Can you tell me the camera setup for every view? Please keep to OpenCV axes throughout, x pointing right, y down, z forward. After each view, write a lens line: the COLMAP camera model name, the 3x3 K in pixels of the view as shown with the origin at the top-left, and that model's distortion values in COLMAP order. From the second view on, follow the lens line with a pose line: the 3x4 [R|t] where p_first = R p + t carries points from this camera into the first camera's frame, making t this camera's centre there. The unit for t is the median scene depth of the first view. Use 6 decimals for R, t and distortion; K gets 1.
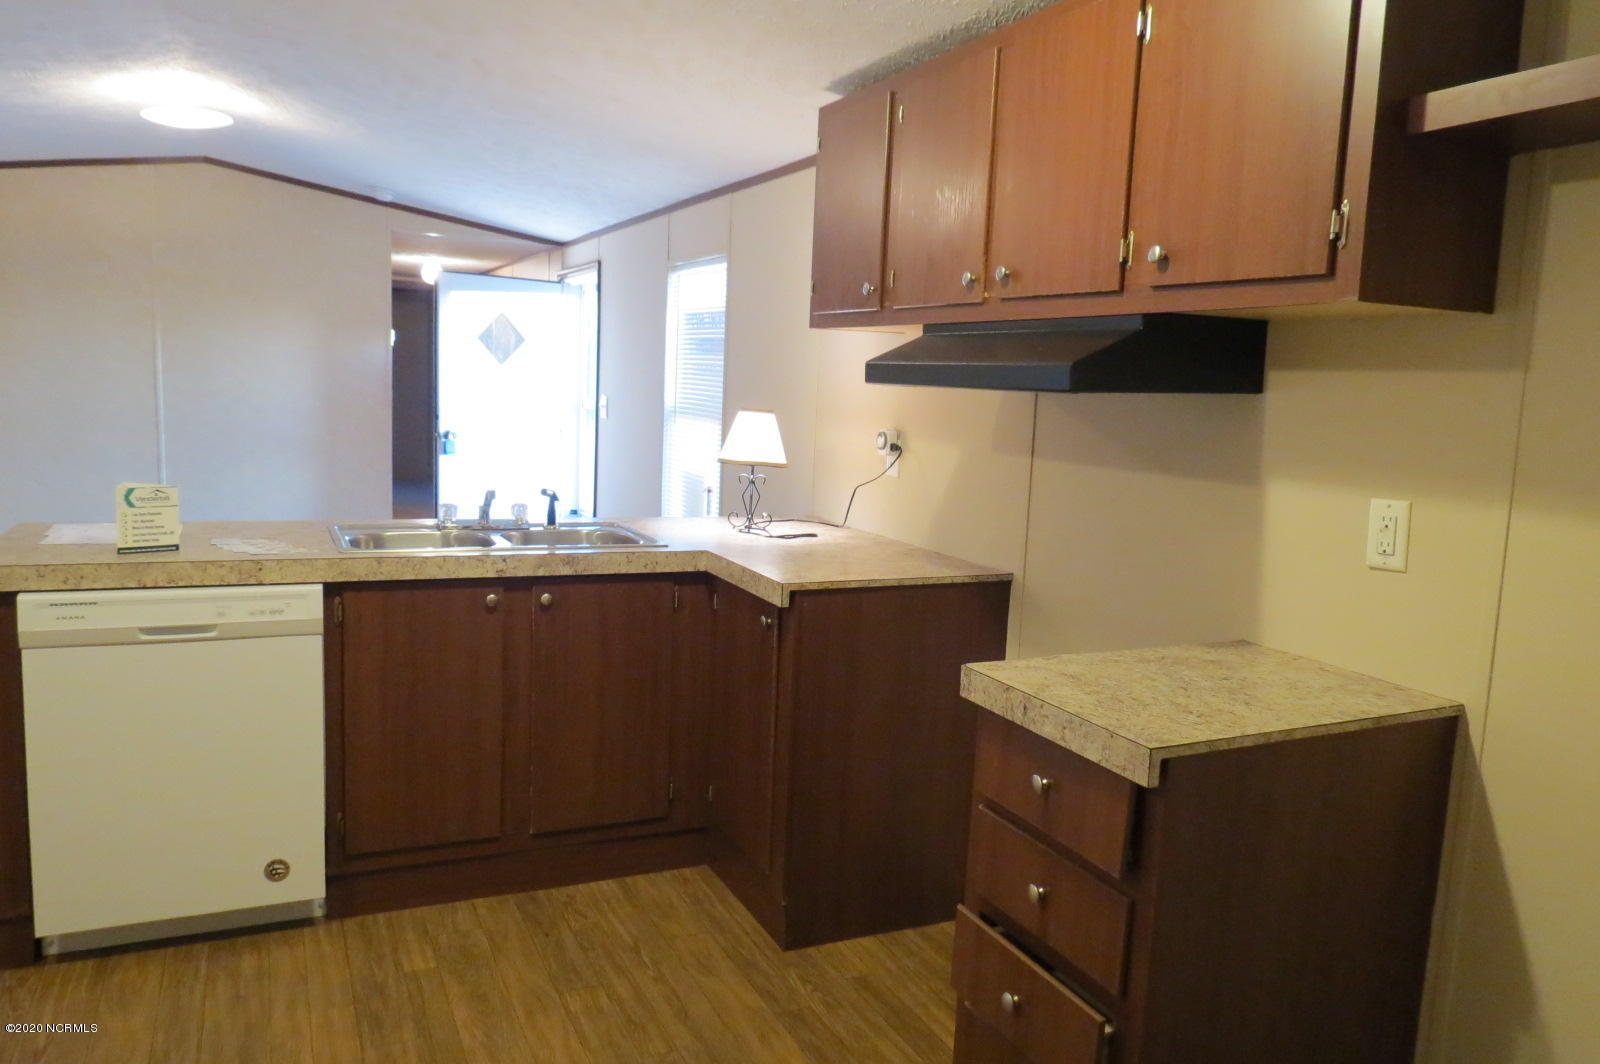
lens RADIAL K [[1145.1, 0, 799.7], [0, 1145.1, 531.8], [0, 0, 1]] dist [0.000989, -0.004937]
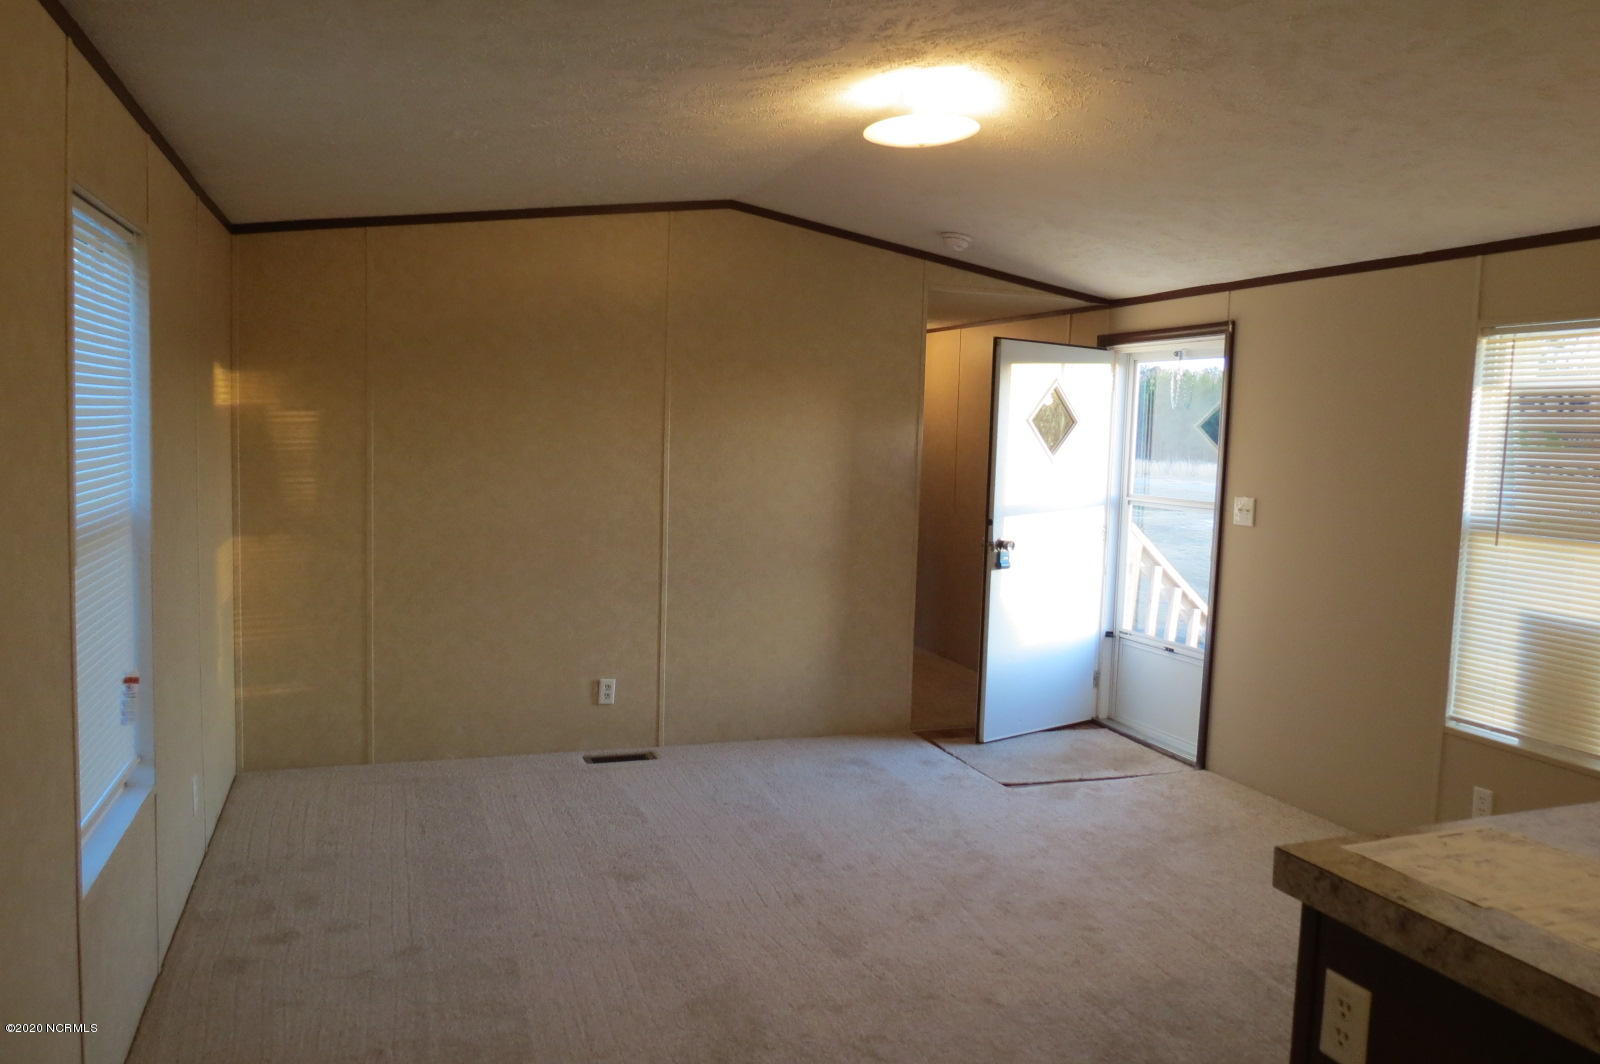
lens RADIAL K [[1145.1, 0, 802.6], [0, 1145.1, 528.5], [0, 0, 1]] dist [0.000989, -0.004937]
pose [[0.998152, -0.005600, -0.060510, -0.398403], [0.002574, 0.998748, -0.049963, -0.056818], [0.060714, 0.049715, 0.996916, 0.209510]]
